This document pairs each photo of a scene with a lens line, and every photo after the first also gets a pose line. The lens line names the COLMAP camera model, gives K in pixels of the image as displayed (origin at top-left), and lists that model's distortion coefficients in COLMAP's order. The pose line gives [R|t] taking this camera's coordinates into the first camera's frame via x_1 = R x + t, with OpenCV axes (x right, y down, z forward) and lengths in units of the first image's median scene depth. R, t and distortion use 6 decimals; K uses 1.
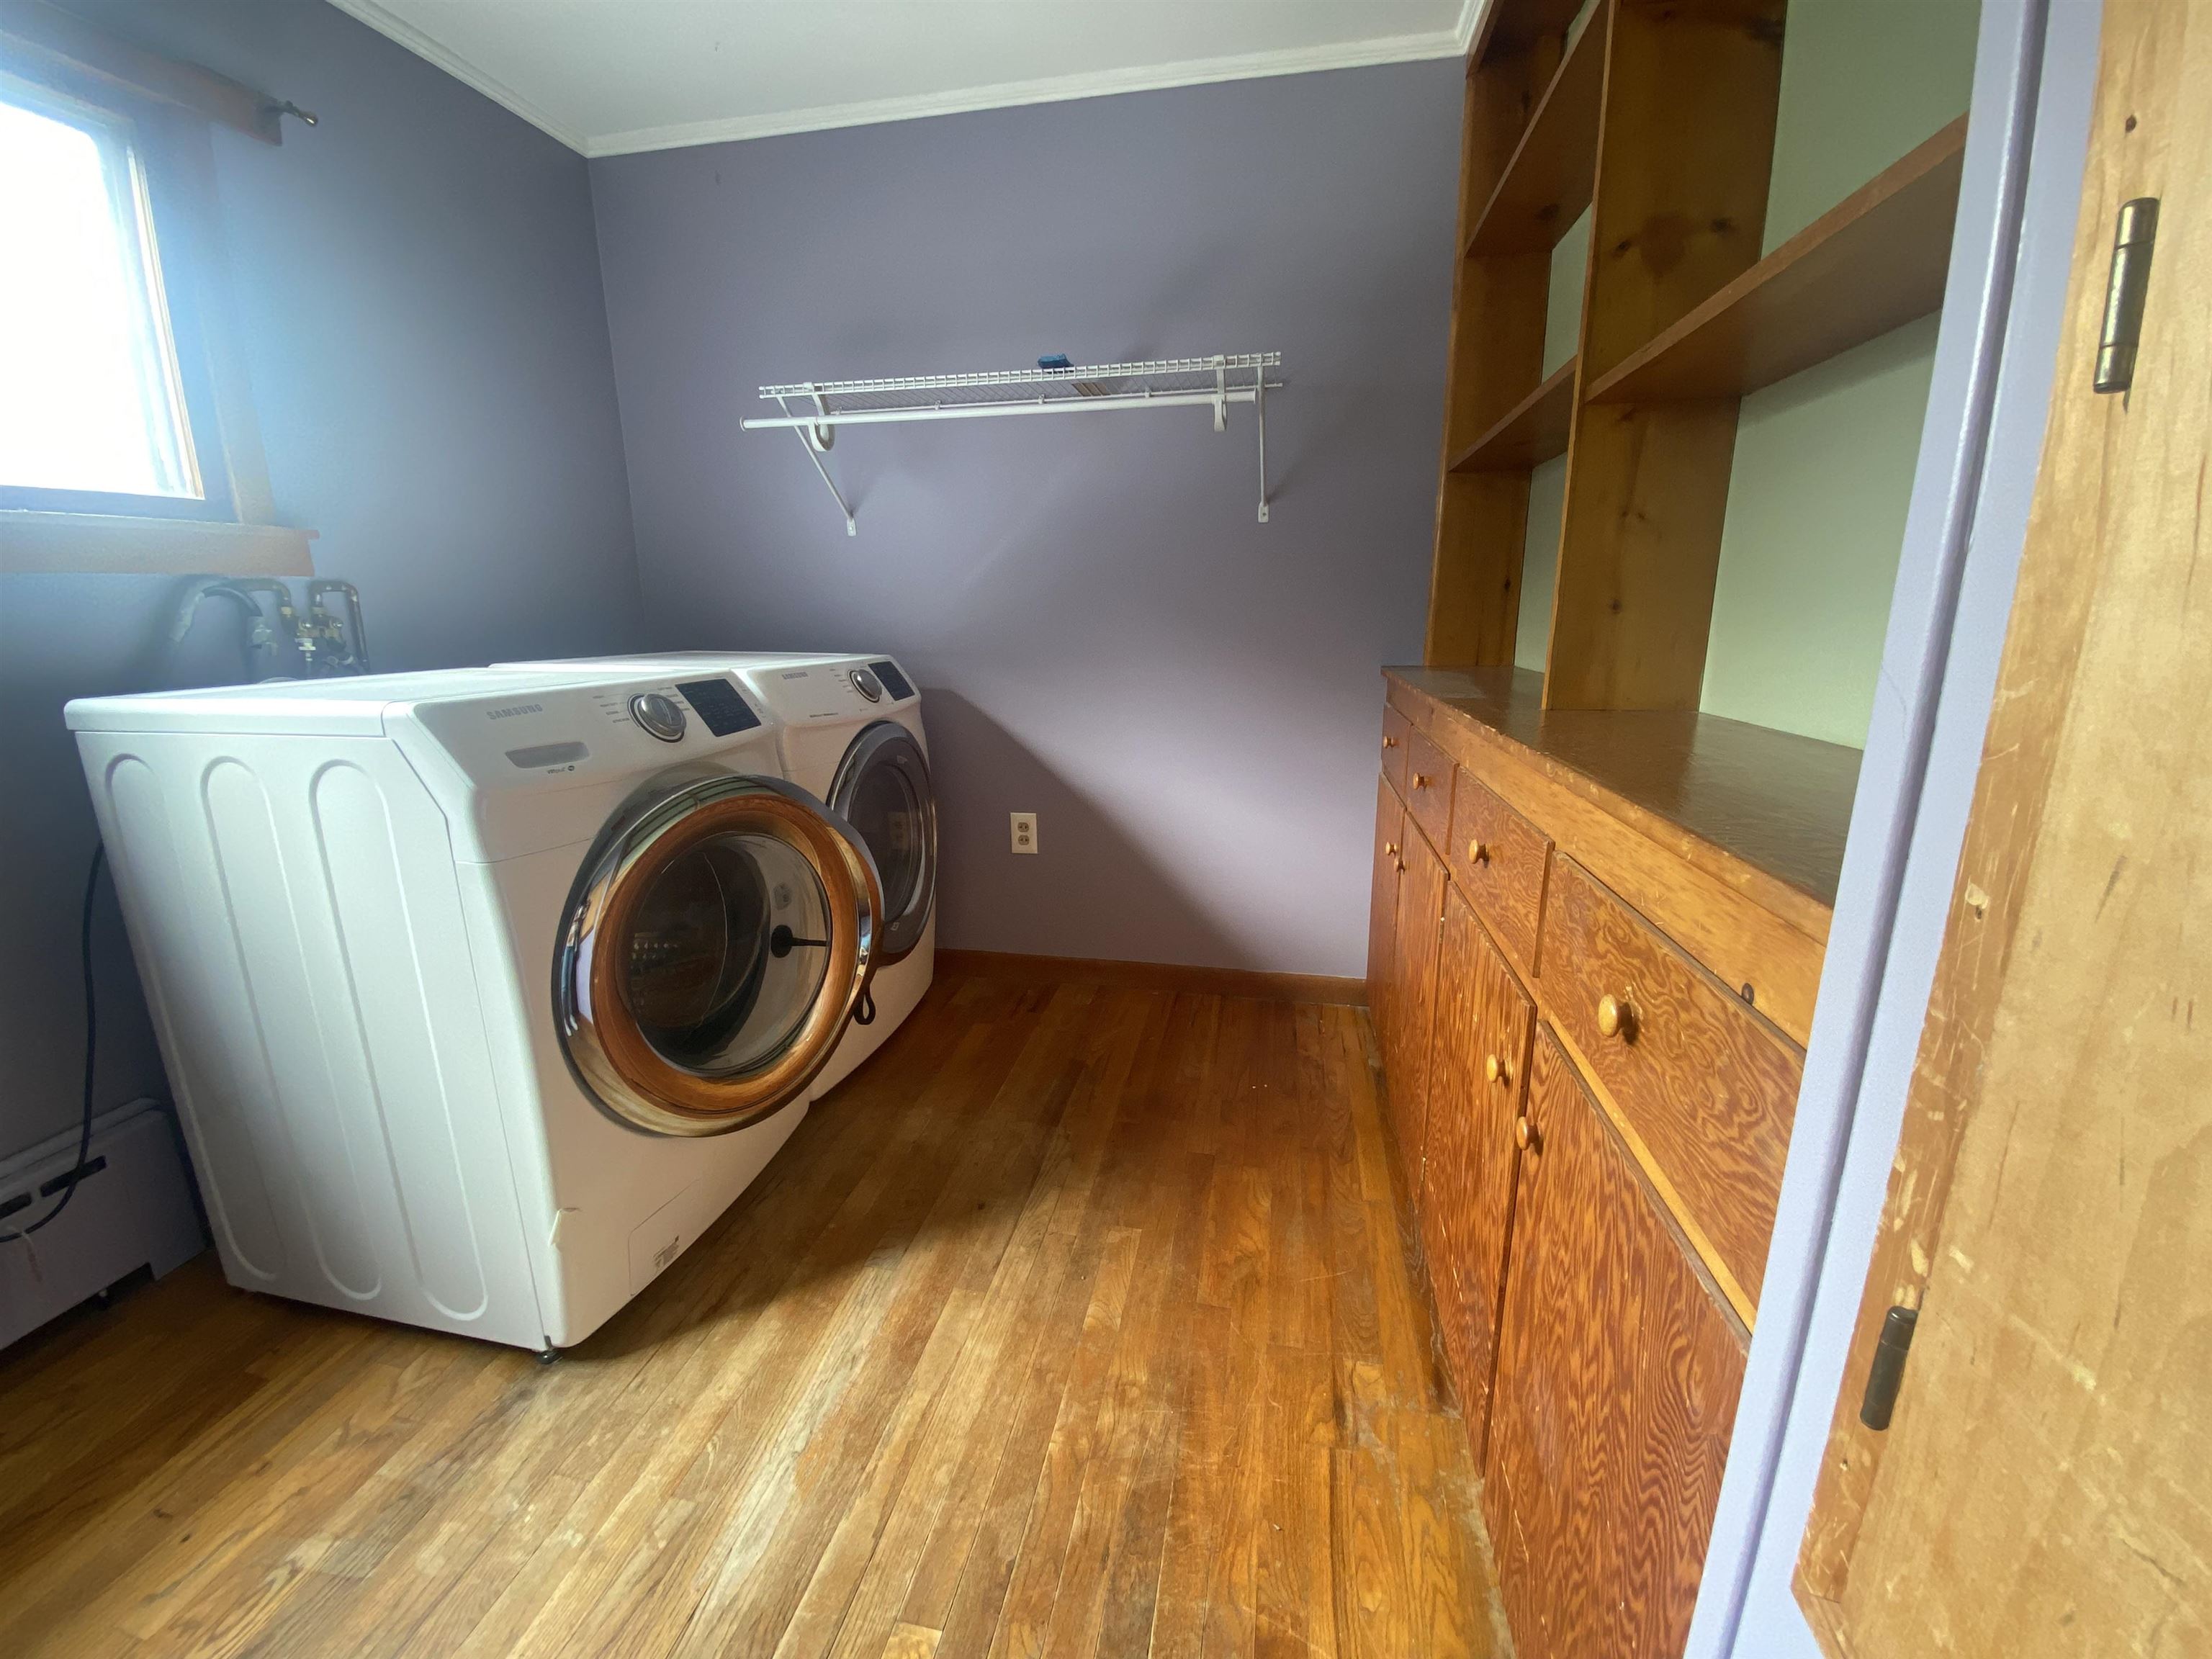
lens RADIAL K [[885.2, 0, 1106.0], [0, 885.2, 829.5], [0, 0, 1]] dist [0.021202, -0.019986]
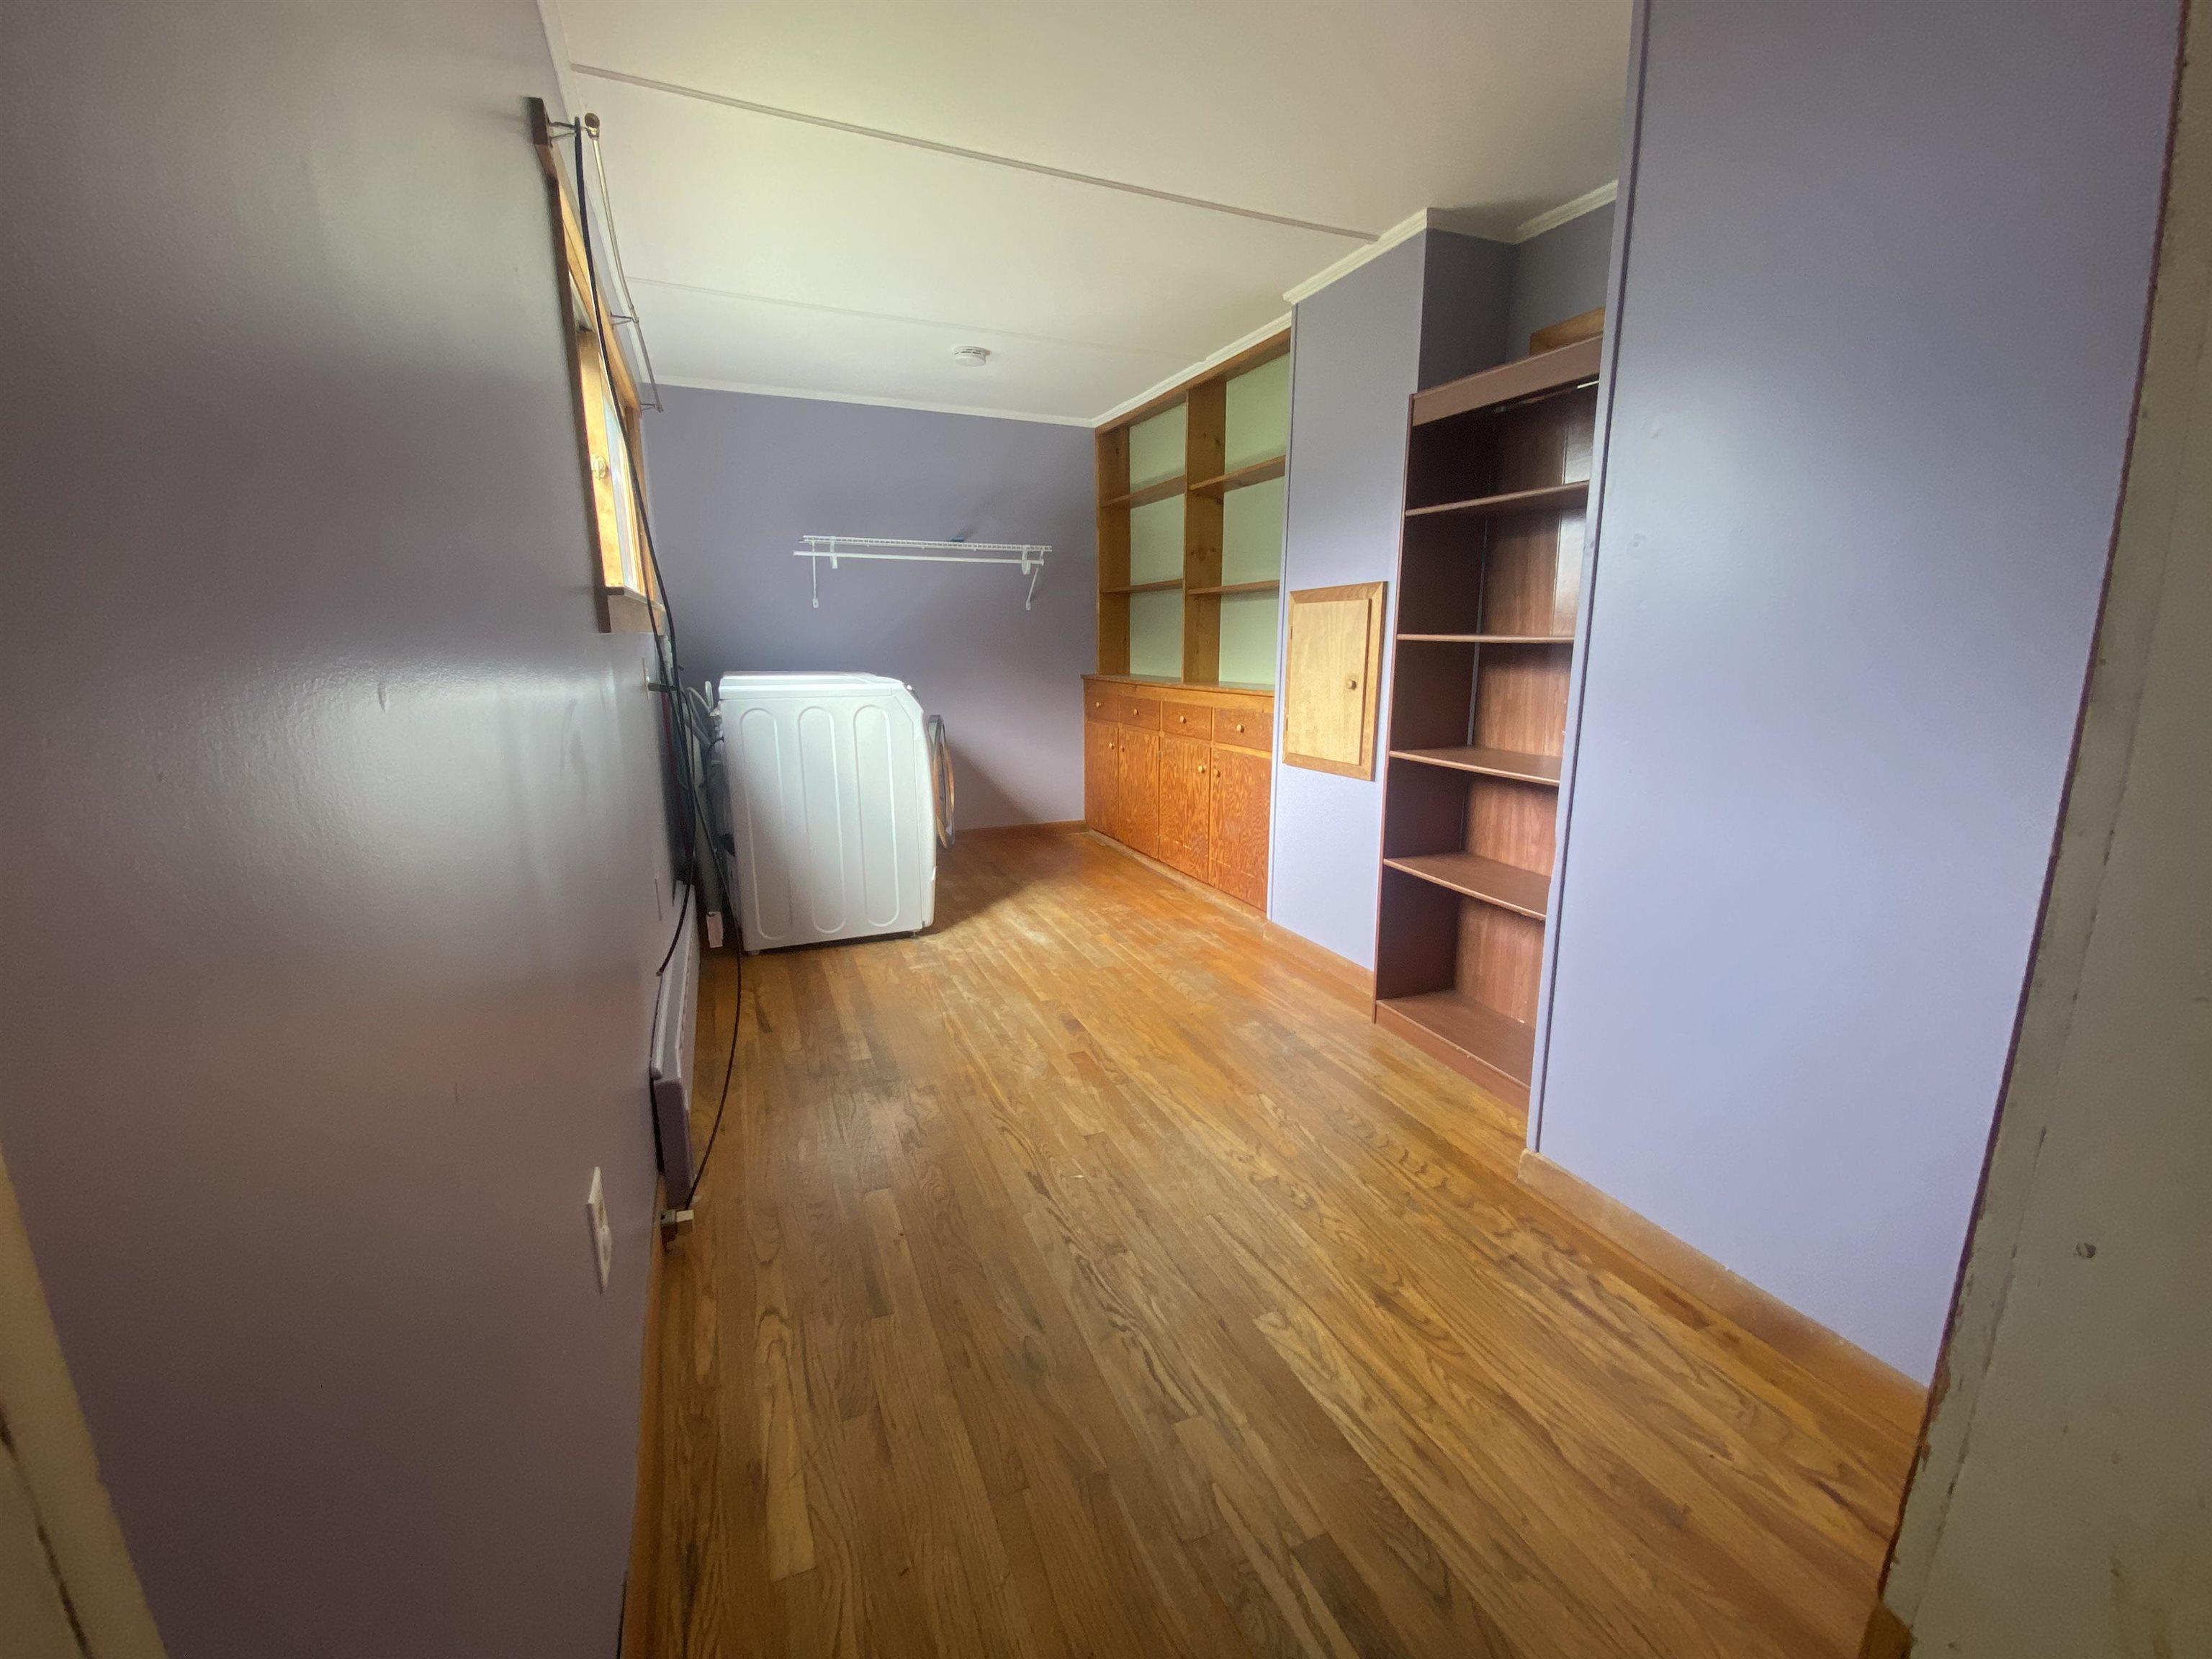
lens RADIAL K [[892.2, 0, 1100.9], [0, 892.2, 824.3], [0, 0, 1]] dist [0.048302, -0.033521]
pose [[0.823186, -0.111406, 0.556734, -1.593214], [0.130294, 0.991459, 0.005744, 0.319339], [-0.552619, 0.067810, 0.830671, -1.500574]]
